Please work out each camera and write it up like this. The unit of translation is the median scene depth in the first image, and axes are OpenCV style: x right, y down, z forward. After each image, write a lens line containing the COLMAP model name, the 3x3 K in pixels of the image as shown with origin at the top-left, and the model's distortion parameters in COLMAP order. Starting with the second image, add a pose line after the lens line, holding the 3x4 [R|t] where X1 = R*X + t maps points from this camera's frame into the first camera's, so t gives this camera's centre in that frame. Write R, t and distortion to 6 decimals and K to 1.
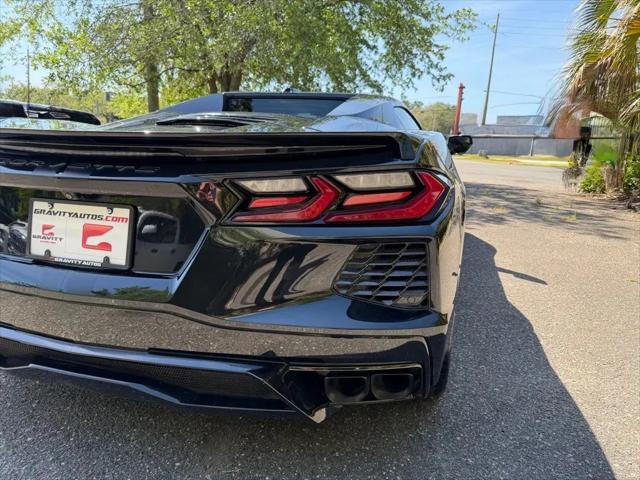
lens RADIAL K [[494.4, 0, 320.0], [0, 494.4, 240.0], [0, 0, 1]] dist [-0.012629, -0.009957]
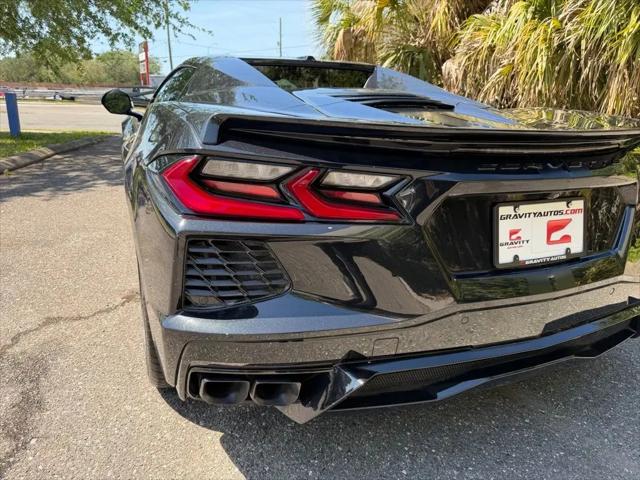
lens RADIAL K [[494.4, 0, 320.0], [0, 494.4, 240.0], [0, 0, 1]] dist [-0.012629, -0.009957]
pose [[0.767866, -0.193001, 0.610846, -1.435288], [0.131721, 0.980730, 0.144288, -0.198645], [-0.626922, -0.030333, 0.778491, 0.498673]]
